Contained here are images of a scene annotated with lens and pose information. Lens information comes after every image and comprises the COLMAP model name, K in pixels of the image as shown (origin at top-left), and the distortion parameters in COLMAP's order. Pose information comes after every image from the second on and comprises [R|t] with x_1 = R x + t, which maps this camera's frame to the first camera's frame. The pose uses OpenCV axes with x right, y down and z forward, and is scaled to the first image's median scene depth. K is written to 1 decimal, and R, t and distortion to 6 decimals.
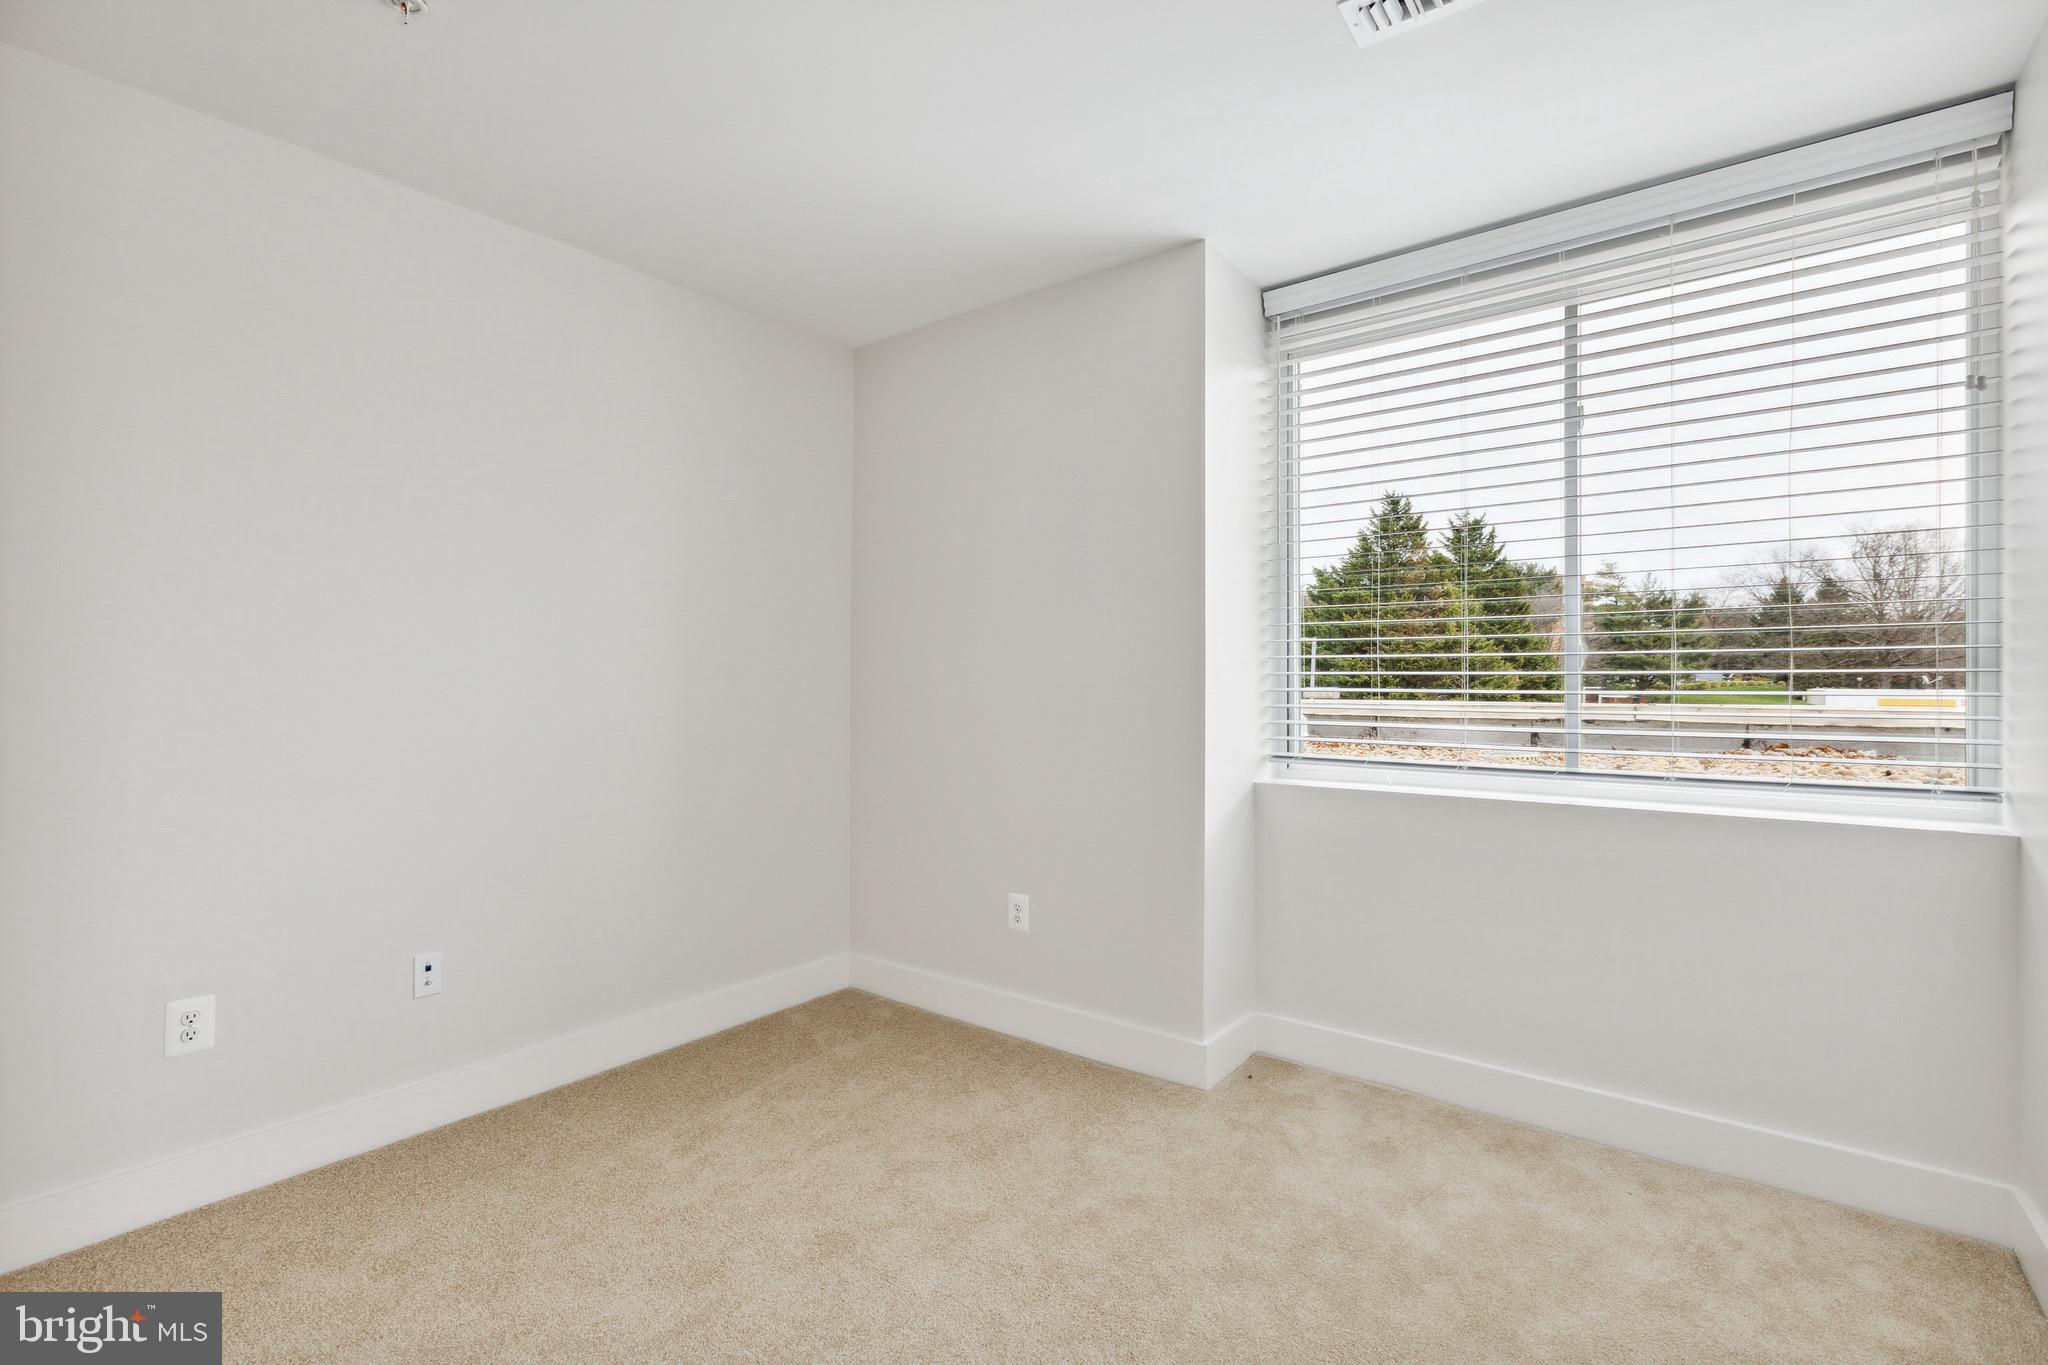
lens RADIAL K [[923.2, 0, 1011.1], [0, 923.2, 691.3], [0, 0, 1]] dist [0.002305, 0.000325]
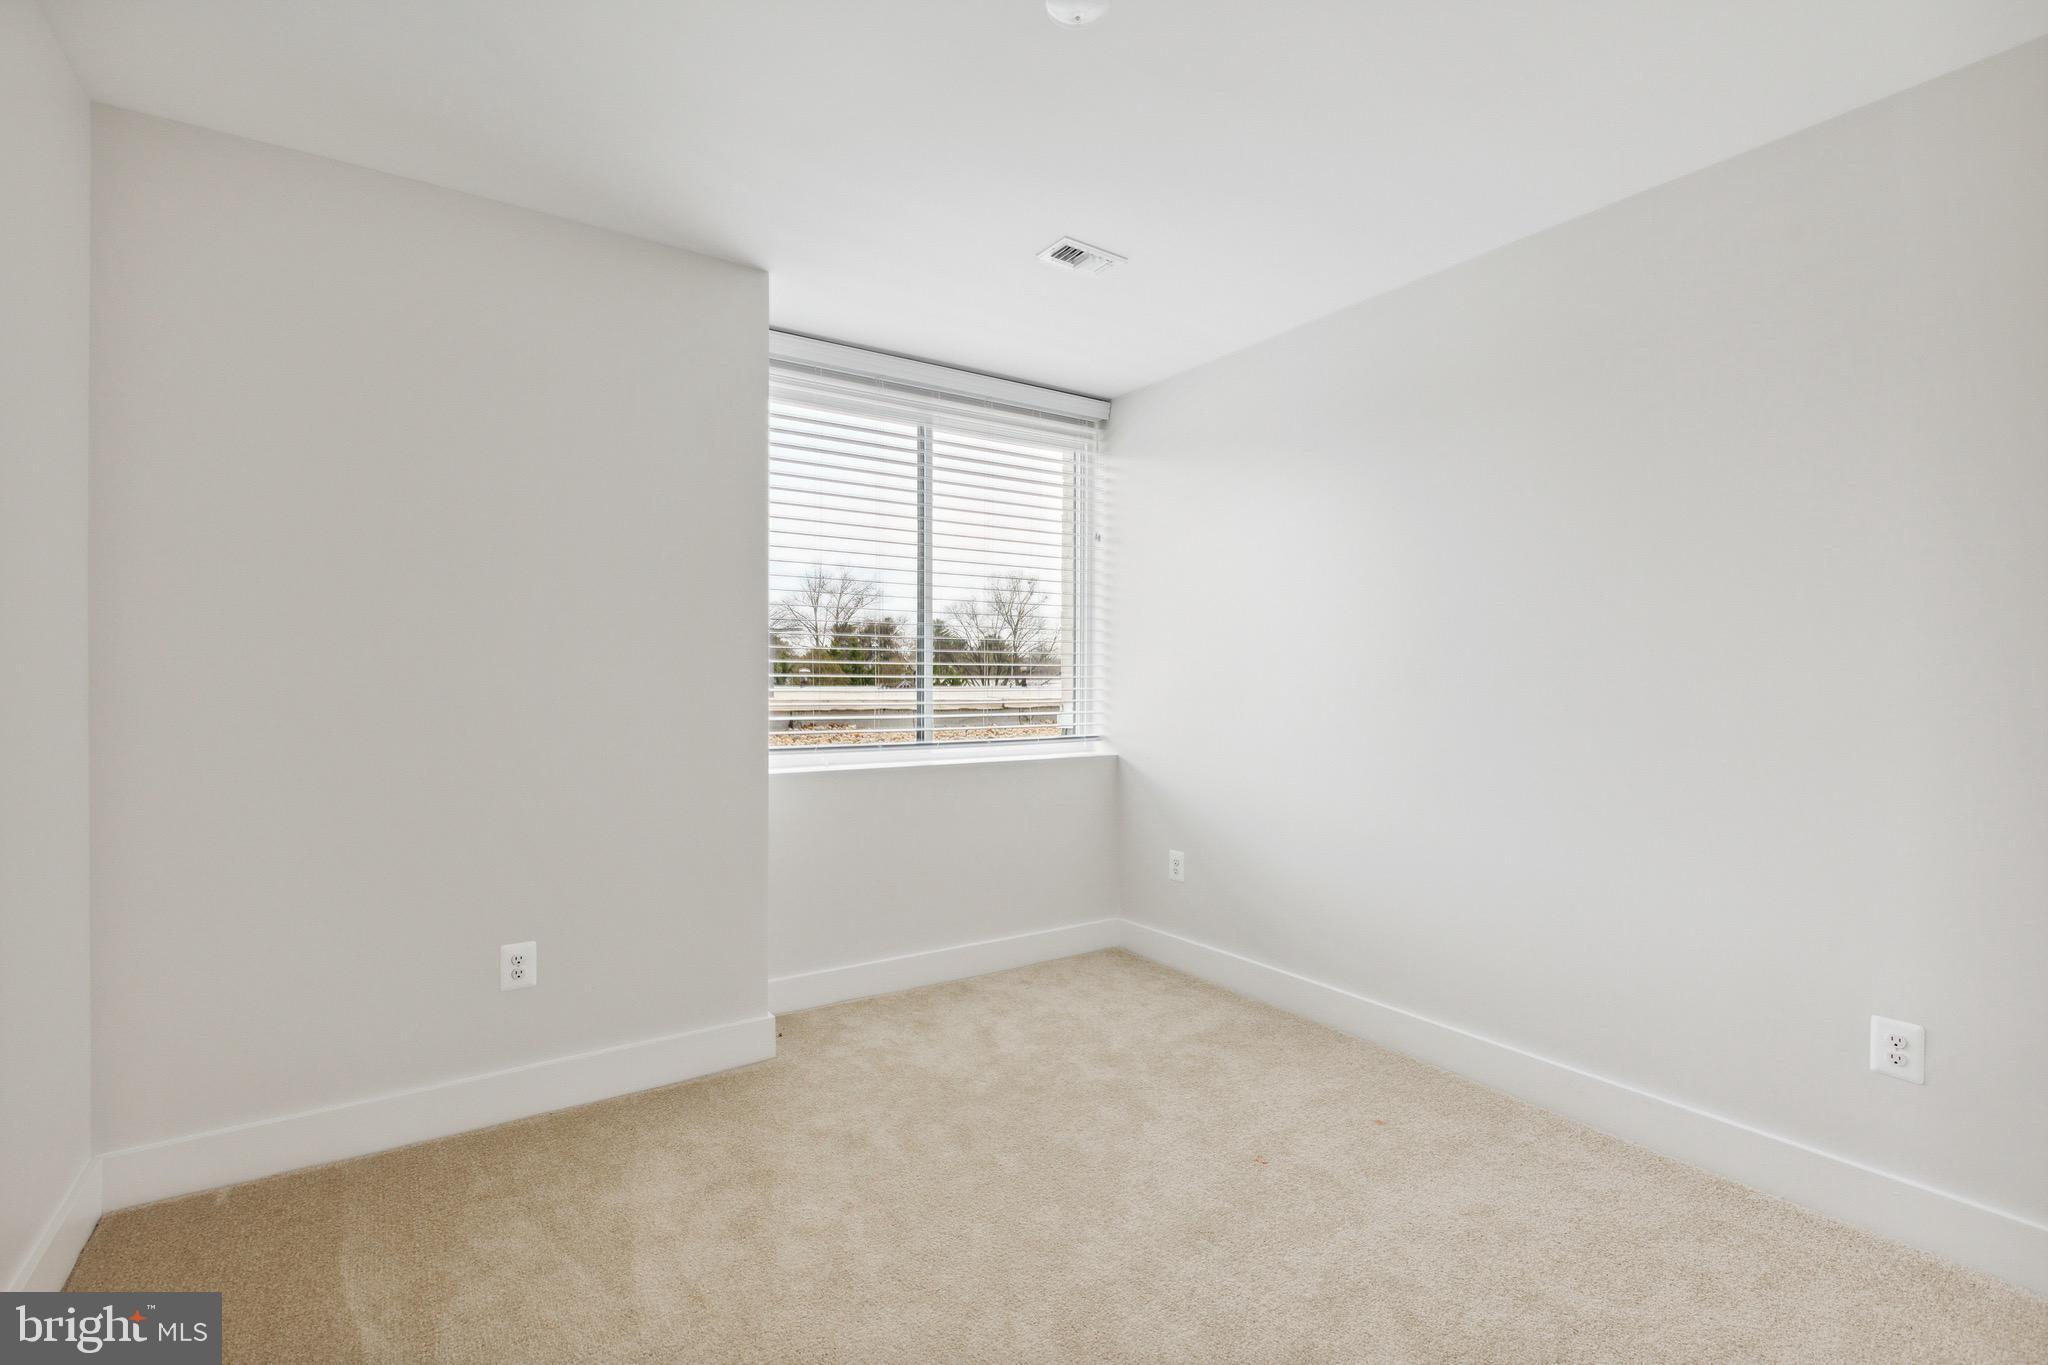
lens RADIAL K [[923.2, 0, 1011.1], [0, 923.2, 691.3], [0, 0, 1]] dist [0.002305, 0.000325]
pose [[0.321672, -0.008832, 0.946810, -0.732459], [0.000085, 0.999957, 0.009299, -0.011770], [-0.946851, -0.002911, 0.321659, 0.385483]]
